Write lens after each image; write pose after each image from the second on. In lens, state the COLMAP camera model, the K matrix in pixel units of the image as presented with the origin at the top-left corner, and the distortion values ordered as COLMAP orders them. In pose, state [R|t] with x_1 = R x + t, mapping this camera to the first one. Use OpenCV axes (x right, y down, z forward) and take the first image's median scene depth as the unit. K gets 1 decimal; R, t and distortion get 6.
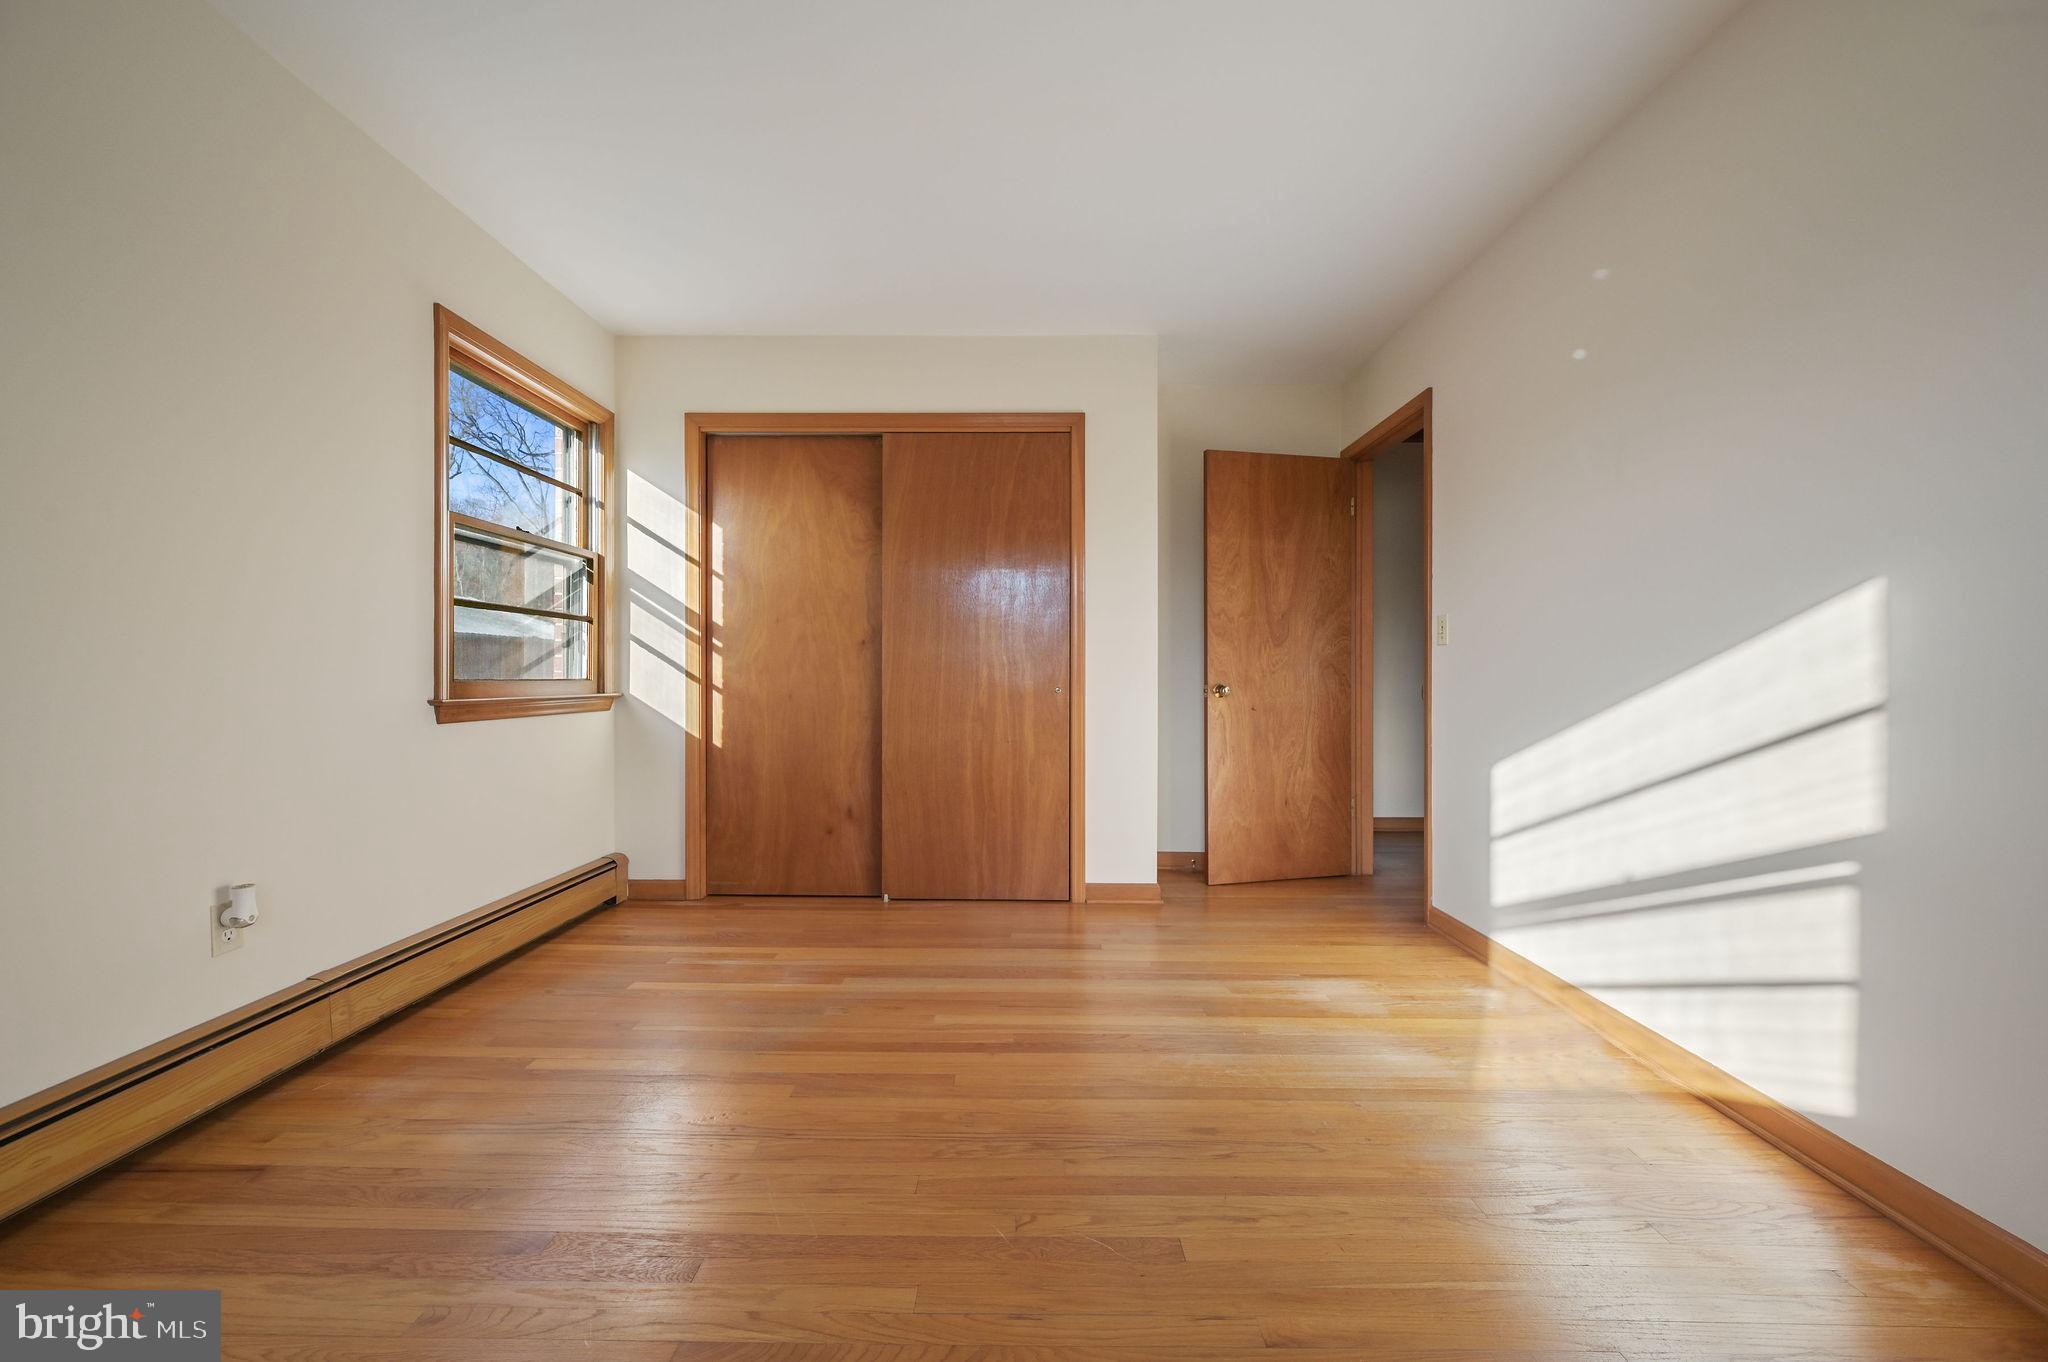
lens RADIAL K [[808.3, 0, 1026.7], [0, 808.3, 694.9], [0, 0, 1]] dist [-0.001558, -0.000186]
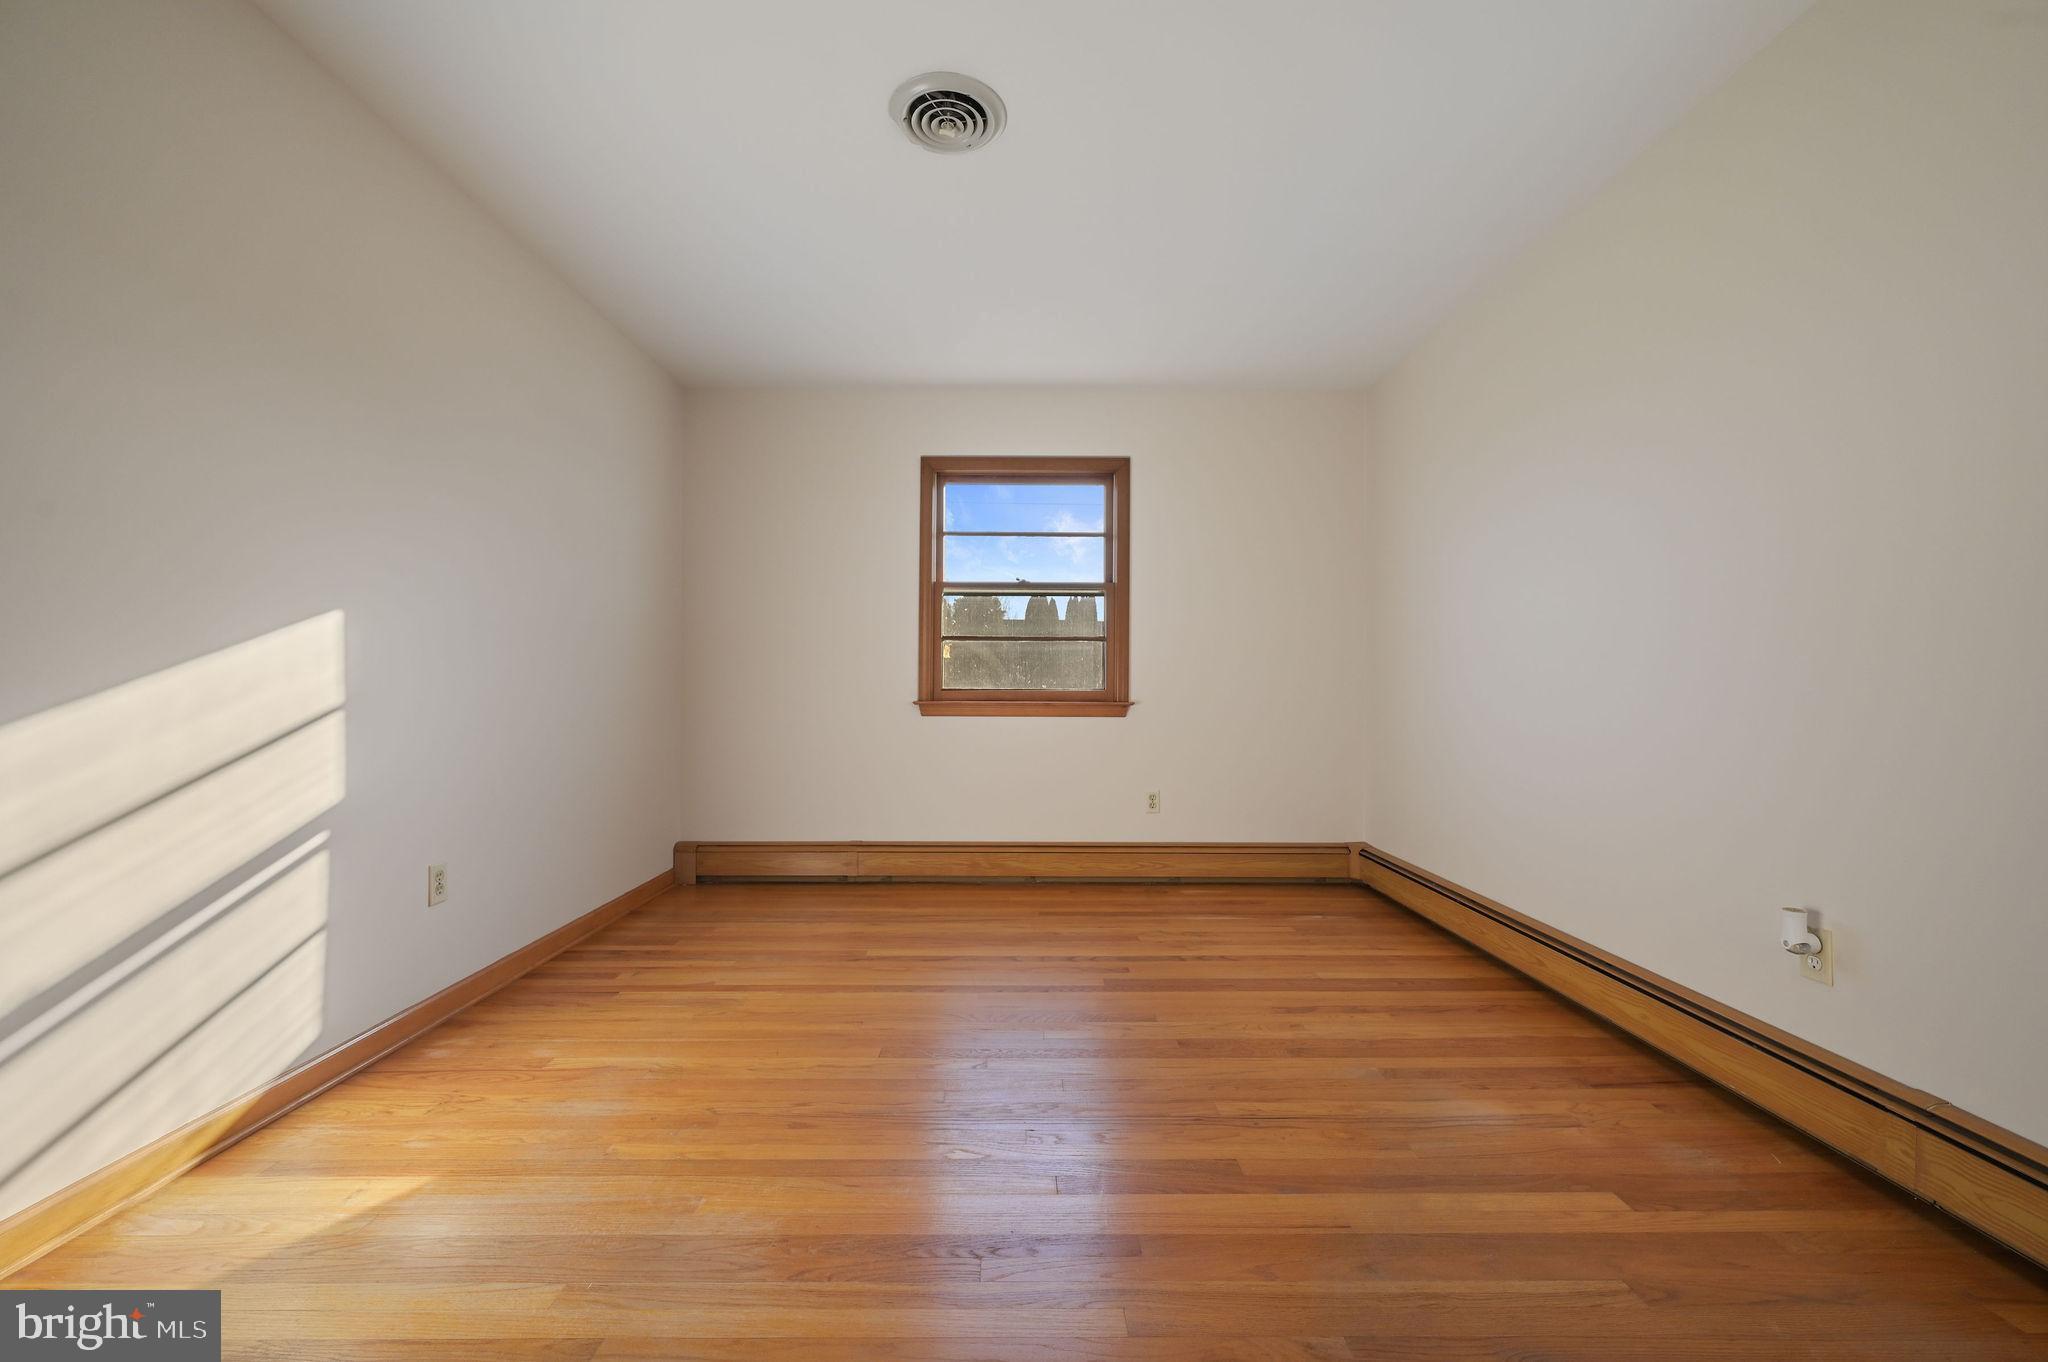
lens RADIAL K [[808.3, 0, 1026.7], [0, 808.3, 694.9], [0, 0, 1]] dist [-0.001558, -0.000186]
pose [[-0.999889, -0.002874, -0.014609, -0.058808], [-0.003372, 0.999411, 0.034142, -0.052127], [0.014502, 0.034187, -0.999310, 2.227583]]
